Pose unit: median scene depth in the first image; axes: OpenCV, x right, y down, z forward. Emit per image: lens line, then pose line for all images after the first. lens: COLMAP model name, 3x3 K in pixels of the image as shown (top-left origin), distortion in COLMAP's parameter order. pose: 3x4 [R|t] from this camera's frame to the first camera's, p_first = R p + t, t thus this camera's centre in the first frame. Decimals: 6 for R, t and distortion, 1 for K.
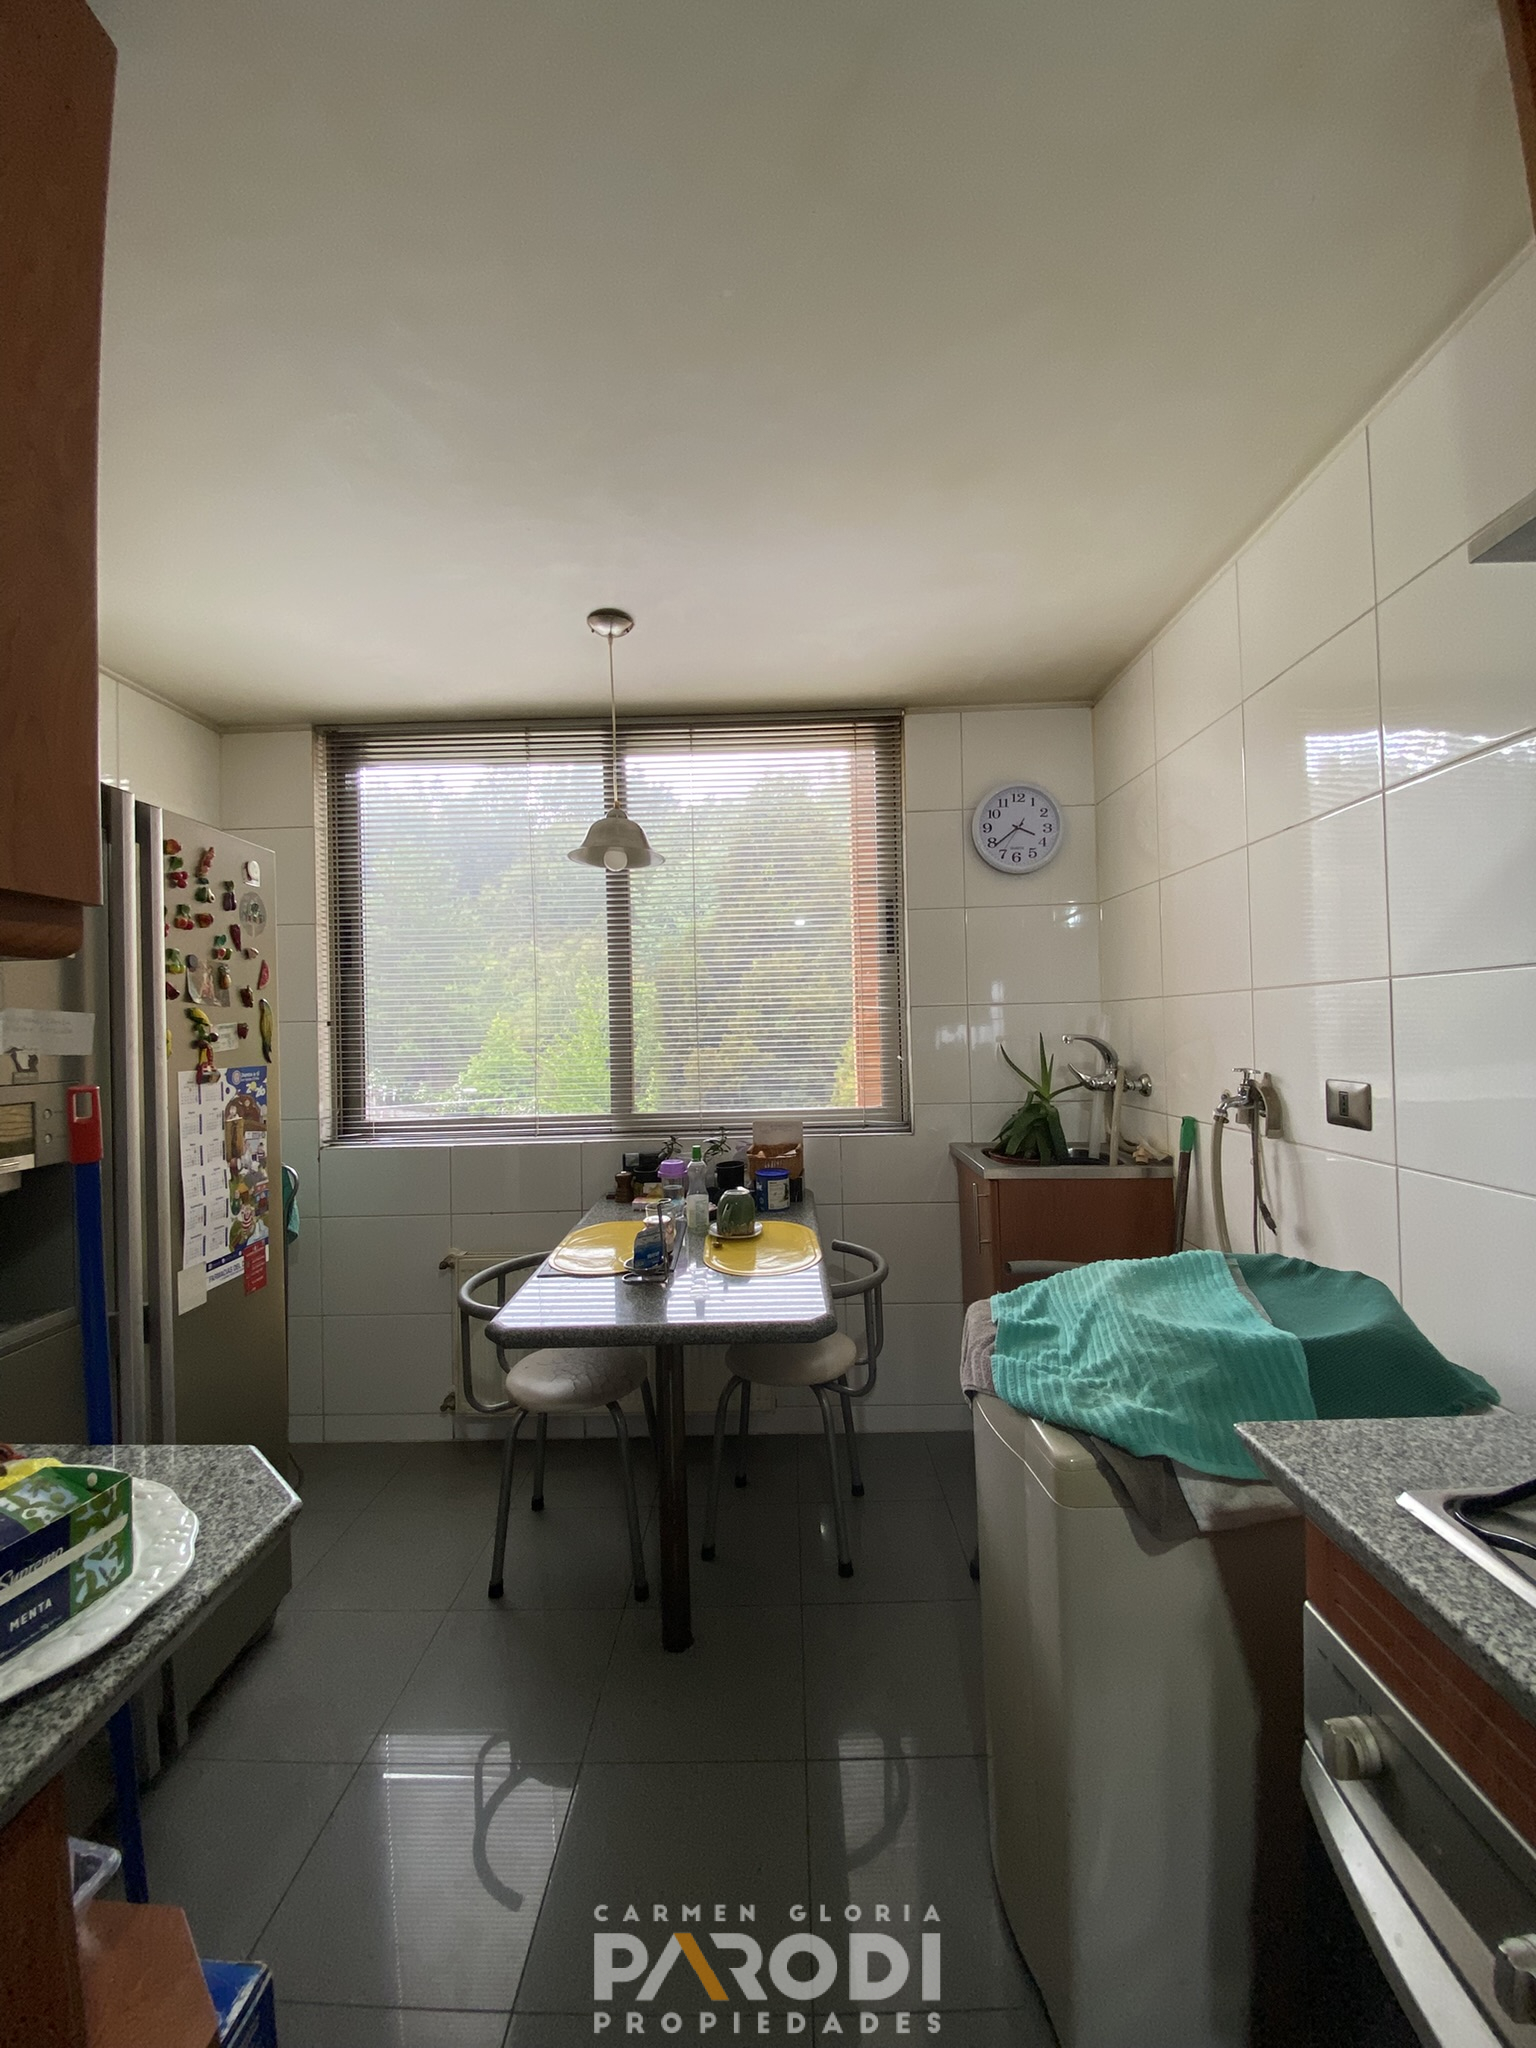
lens RADIAL K [[825.2, 0, 768.0], [0, 825.2, 1021.7], [0, 0, 1]] dist [0.046615, -0.033233]
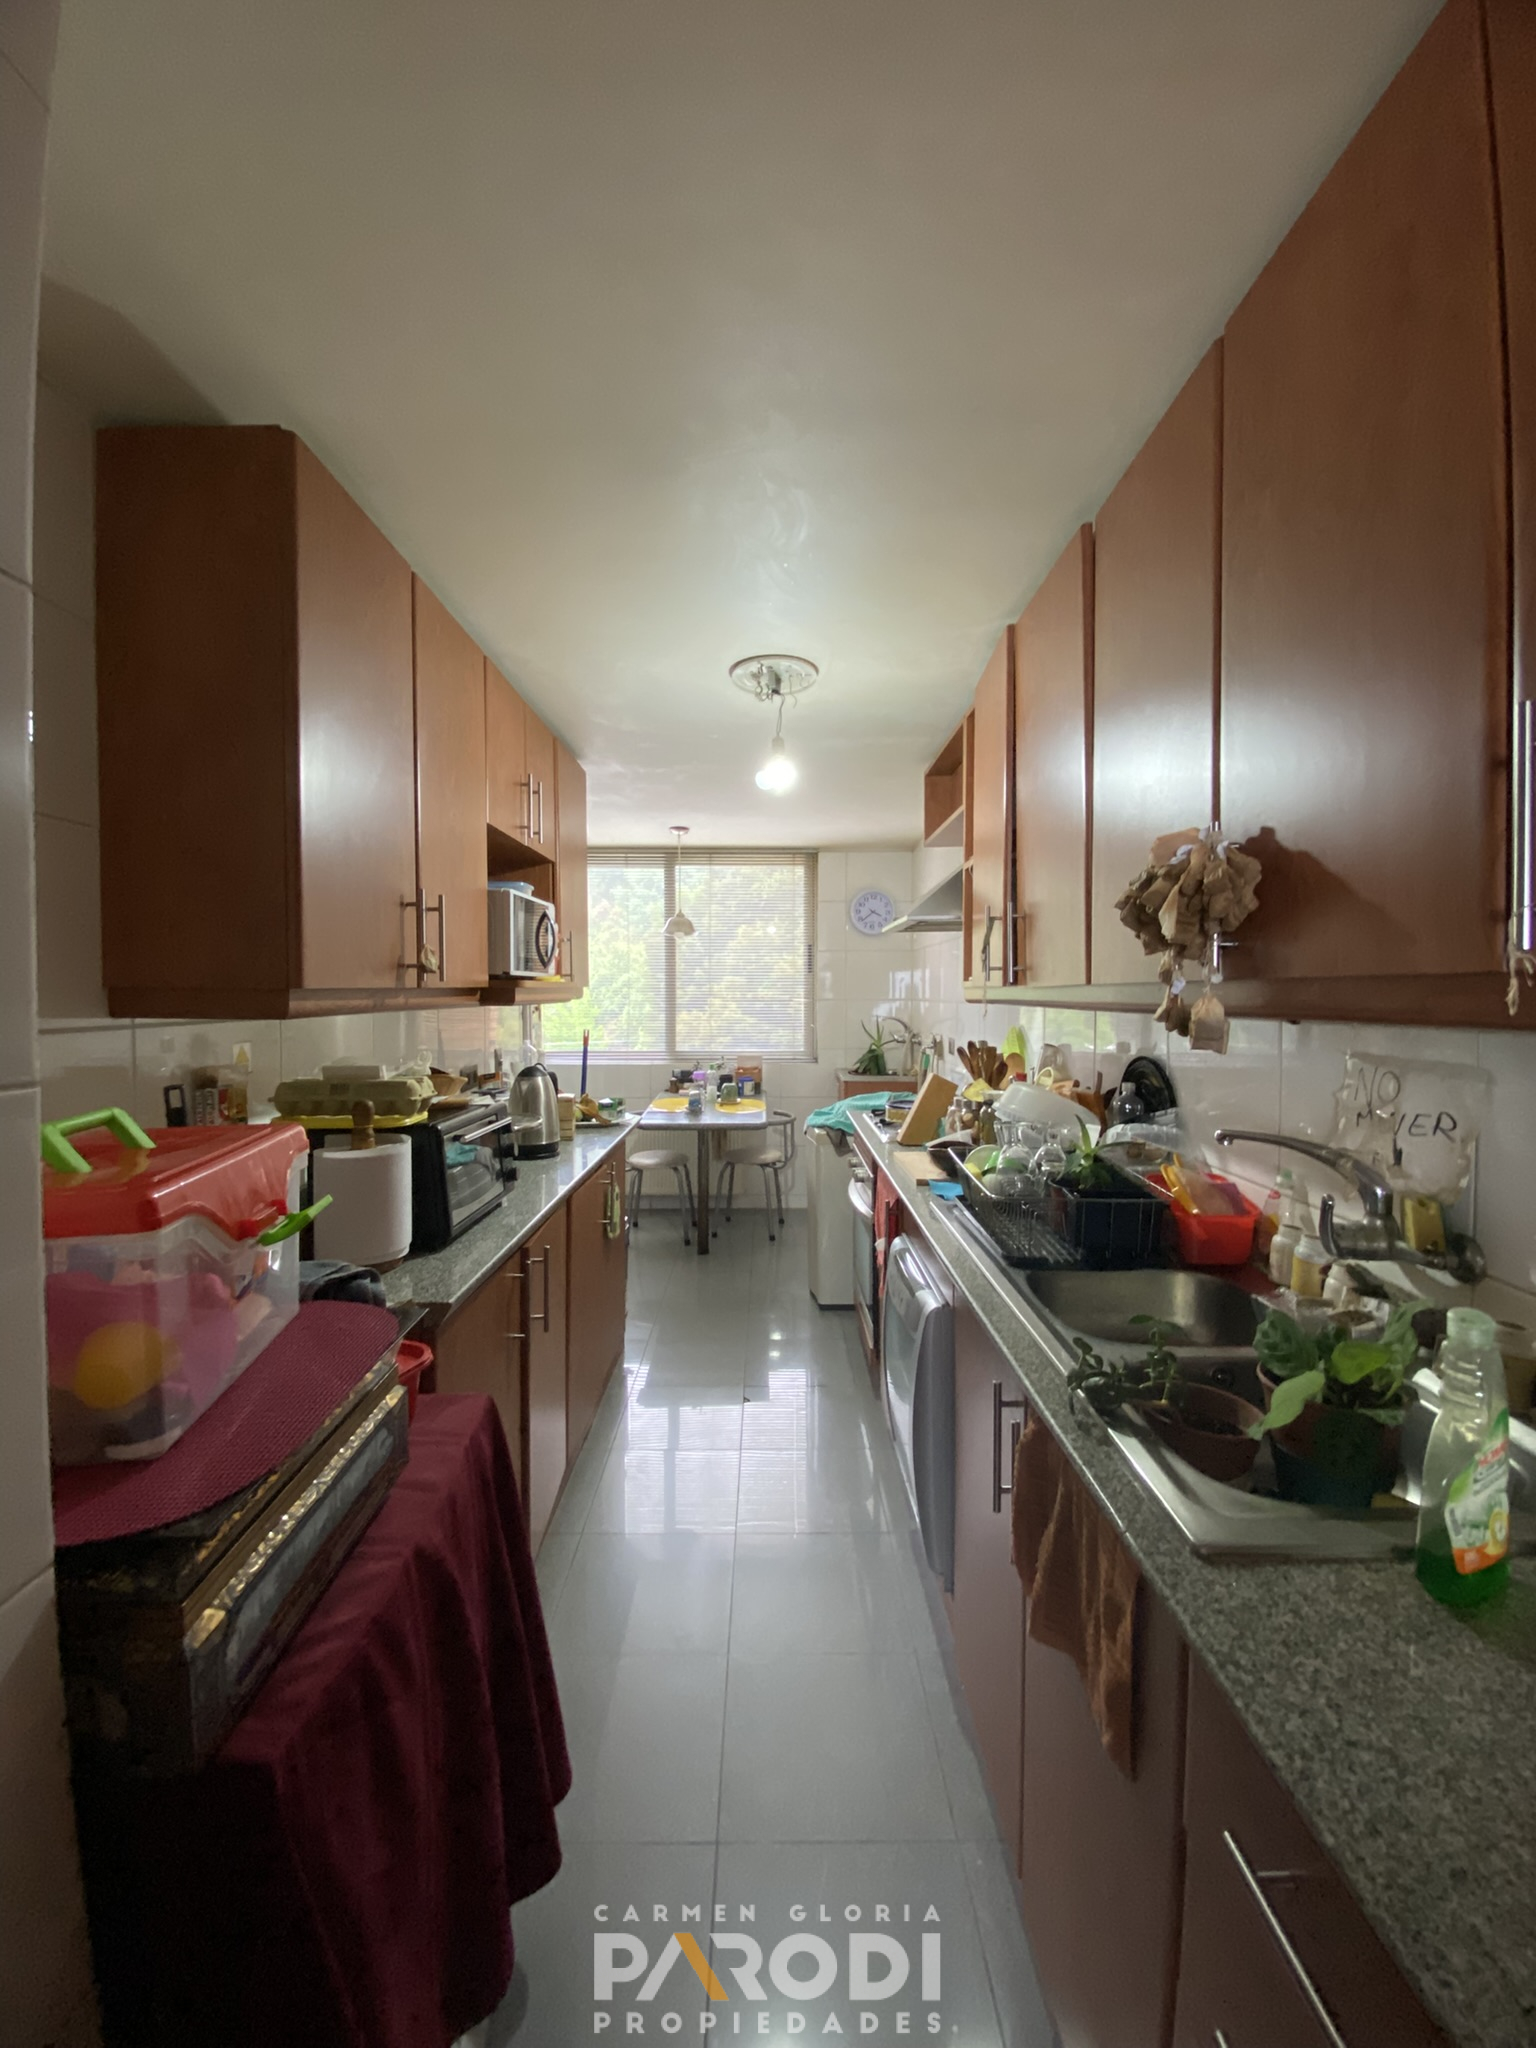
lens RADIAL K [[825.2, 0, 768.0], [0, 825.2, 1021.7], [0, 0, 1]] dist [0.046615, -0.033233]
pose [[0.999528, 0.023189, 0.020148, 0.014465], [-0.024064, 0.998727, 0.044334, -0.056990], [-0.019094, -0.044798, 0.998814, -1.090895]]
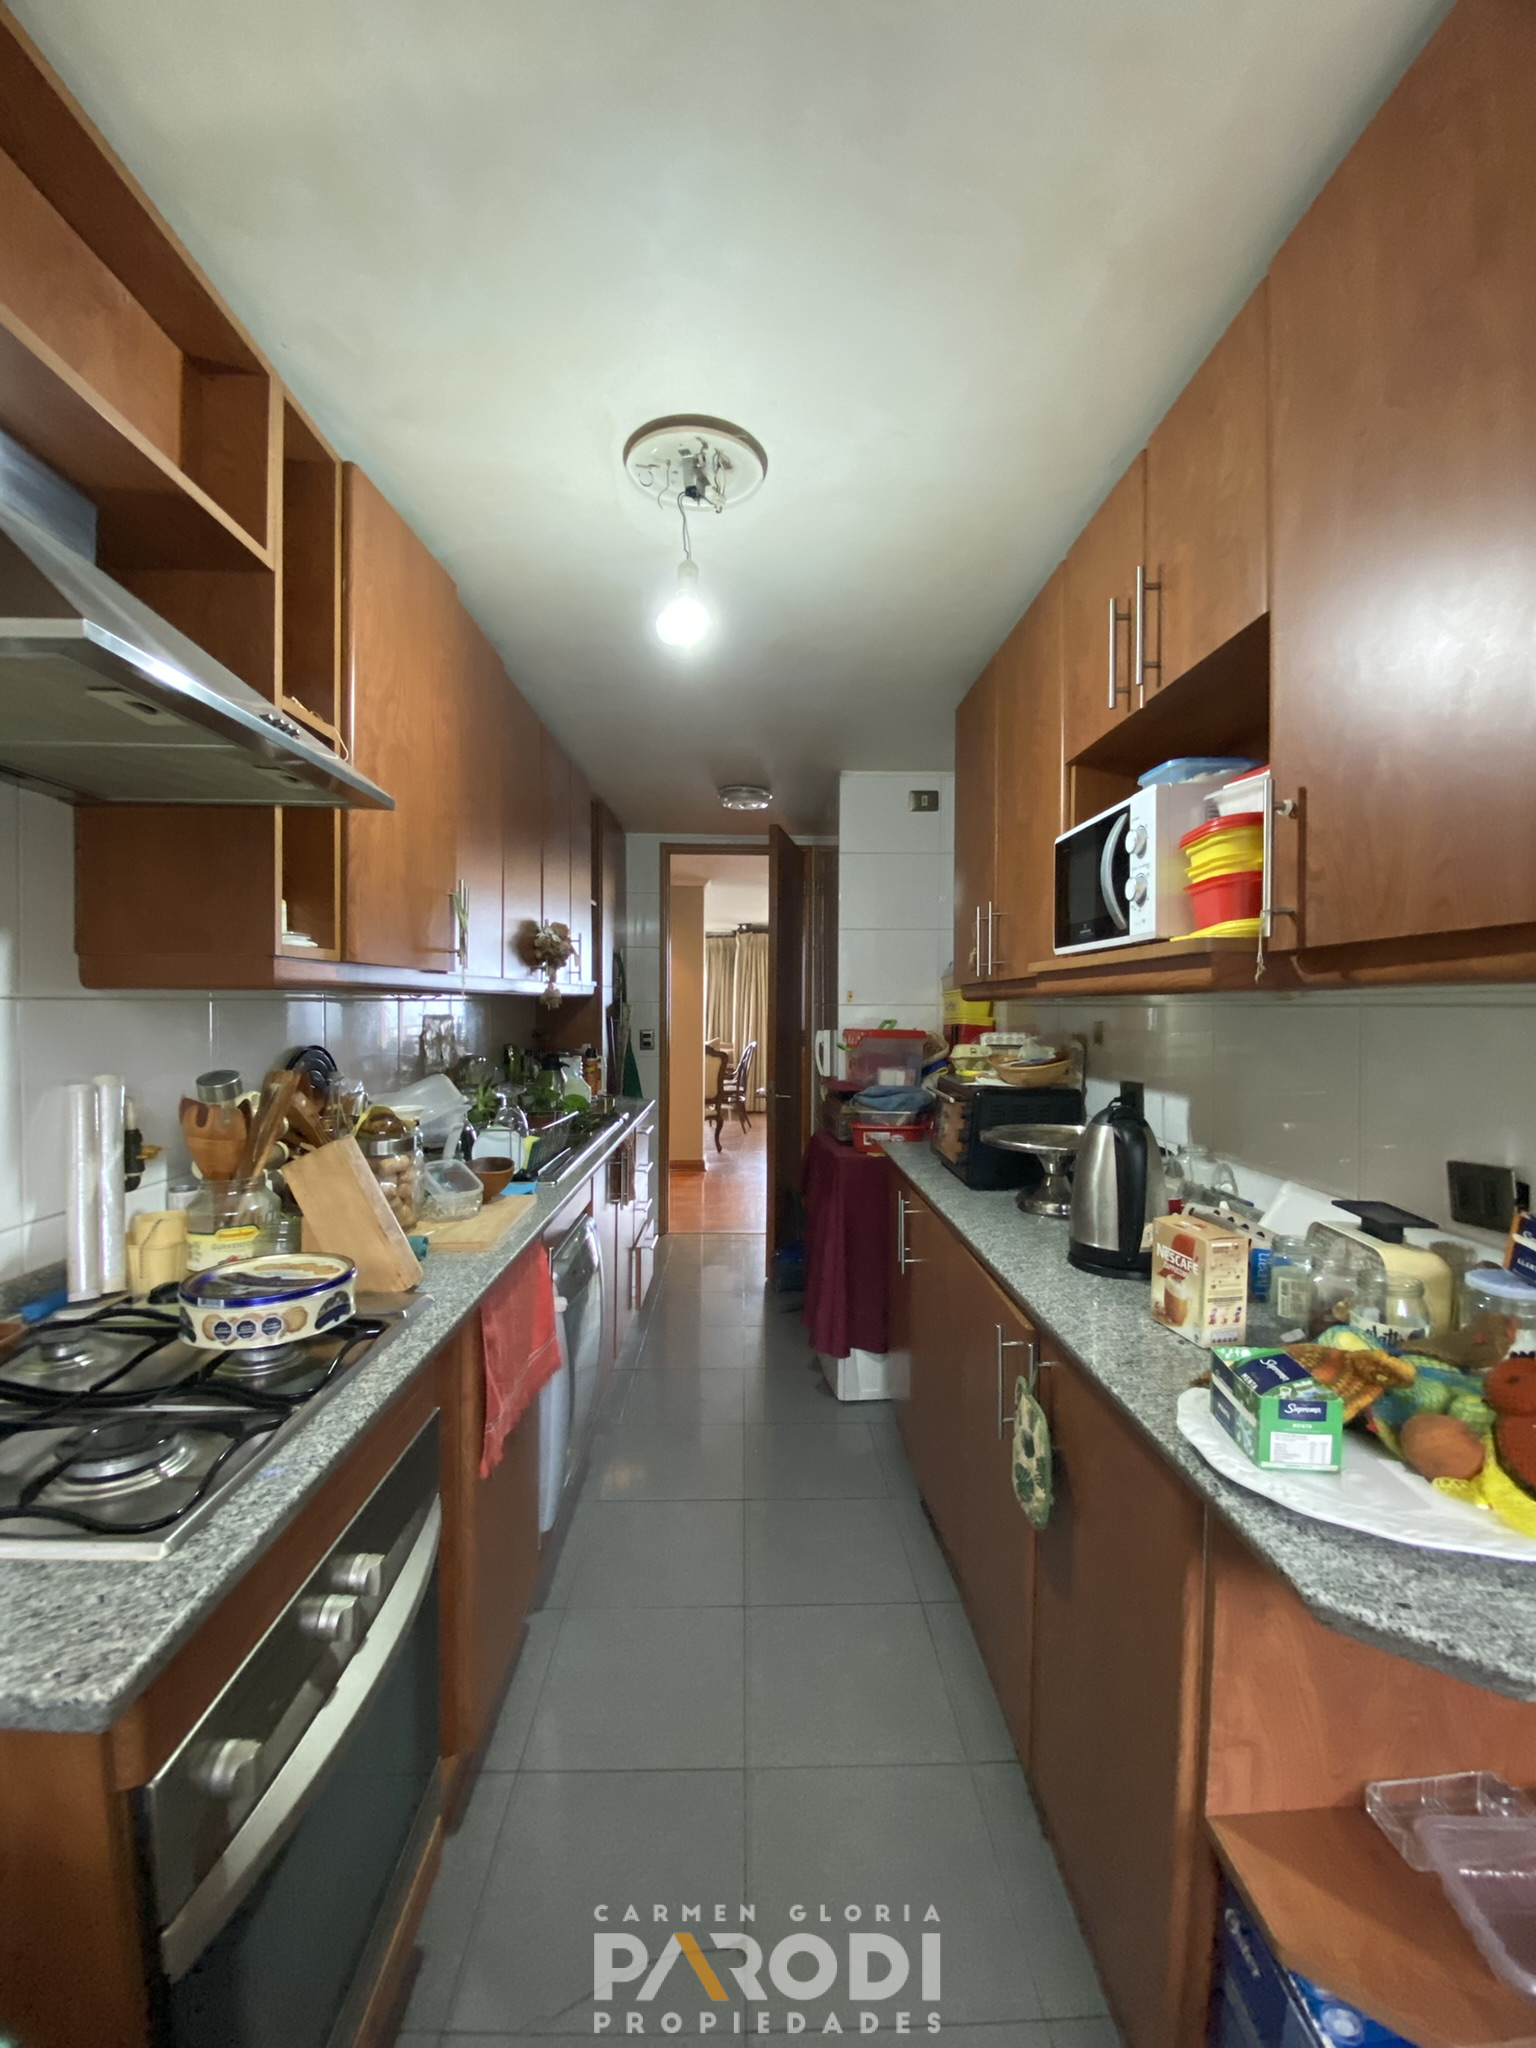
lens RADIAL K [[825.2, 0, 768.0], [0, 825.2, 1021.7], [0, 0, 1]] dist [0.046615, -0.033233]
pose [[-0.998781, 0.017842, -0.046017, 0.028532], [0.017397, 0.999798, 0.010036, -0.032795], [0.046187, 0.009224, -0.998890, 0.969774]]
